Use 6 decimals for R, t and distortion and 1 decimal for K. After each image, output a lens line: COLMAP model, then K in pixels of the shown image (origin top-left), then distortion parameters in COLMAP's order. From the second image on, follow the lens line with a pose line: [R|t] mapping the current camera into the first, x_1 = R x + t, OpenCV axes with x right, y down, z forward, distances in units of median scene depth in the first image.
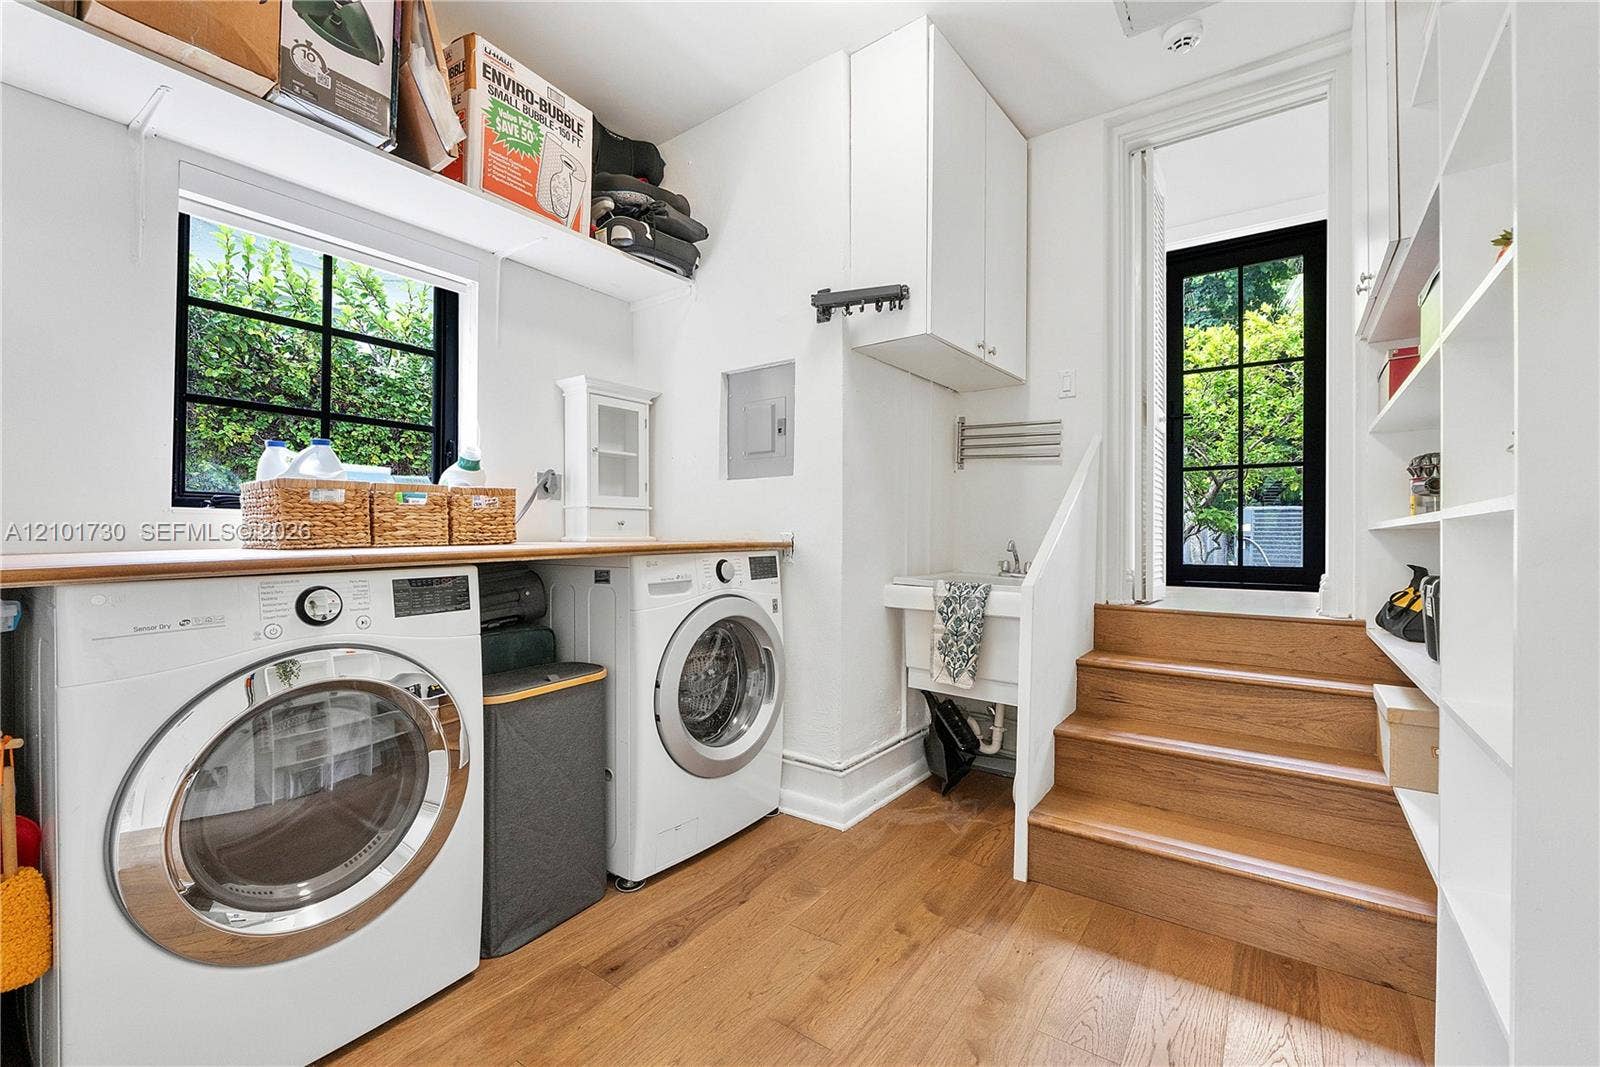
lens RADIAL K [[688.3, 0, 800.3], [0, 688.3, 535.4], [0, 0, 1]] dist [-0.005065, 0.000278]
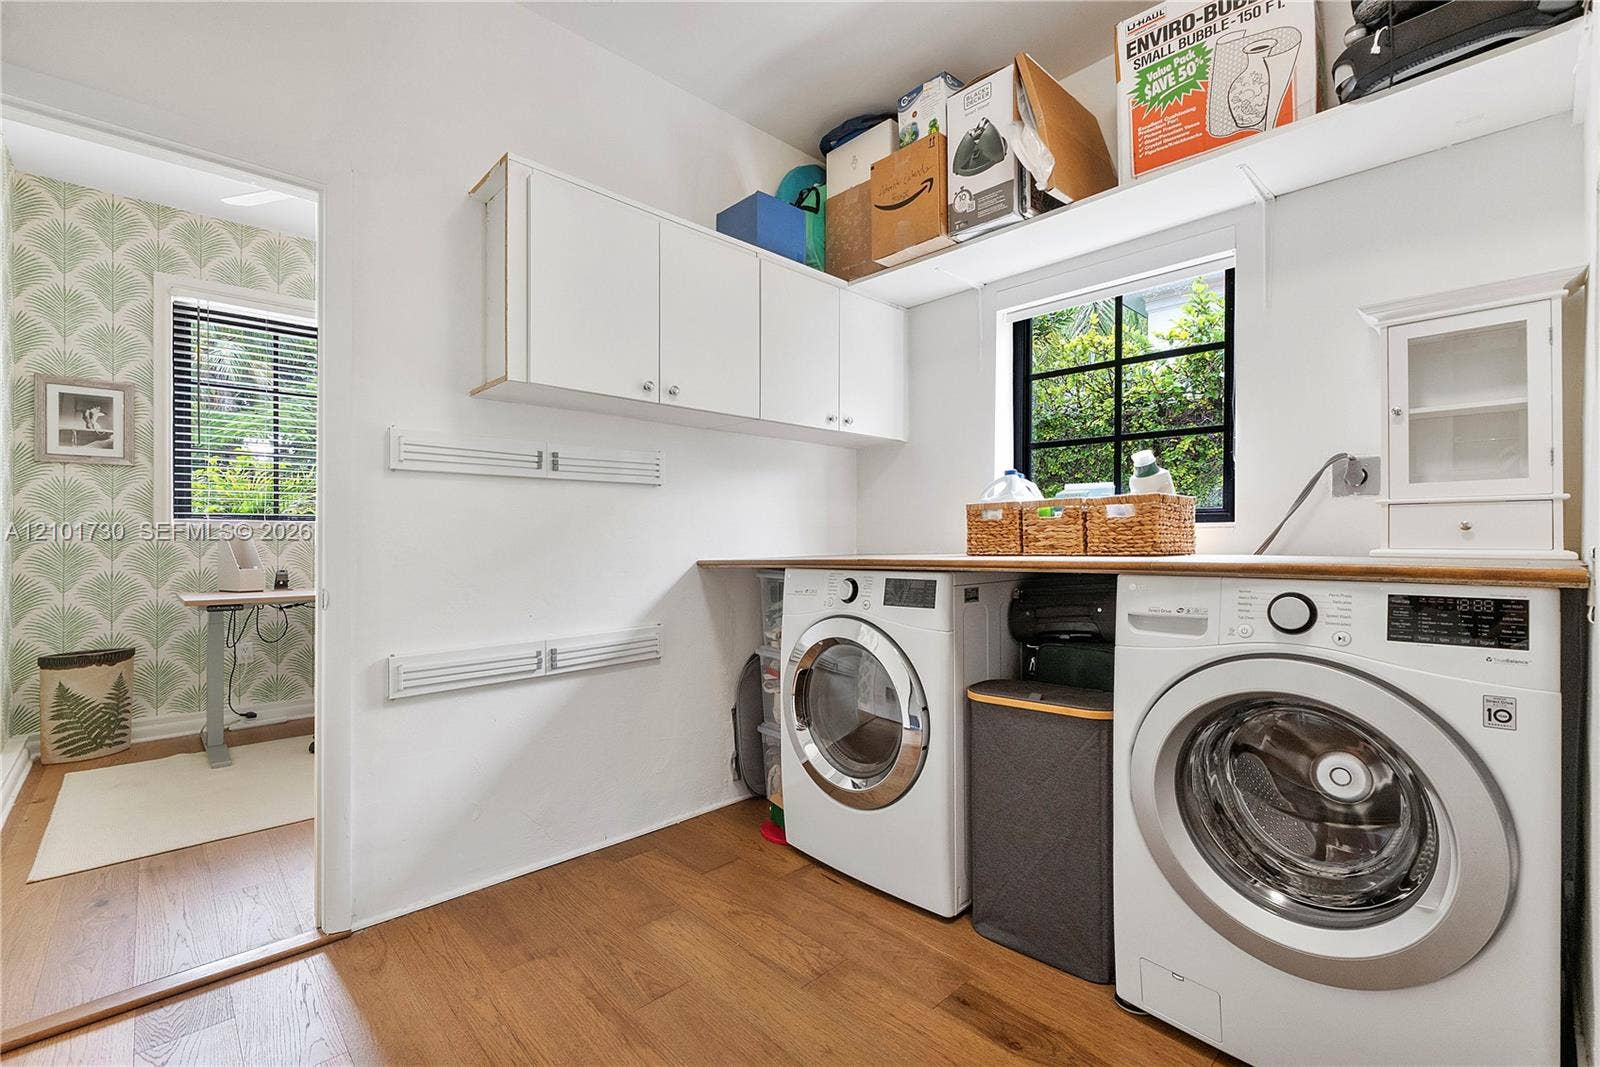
lens RADIAL K [[688.3, 0, 798.0], [0, 688.3, 536.0], [0, 0, 1]] dist [-0.005065, 0.000278]
pose [[-0.189712, 0.000929, -0.981839, 0.555873], [0.004468, 0.999990, 0.000083, -0.016131], [0.981830, -0.004371, -0.189714, 0.739769]]
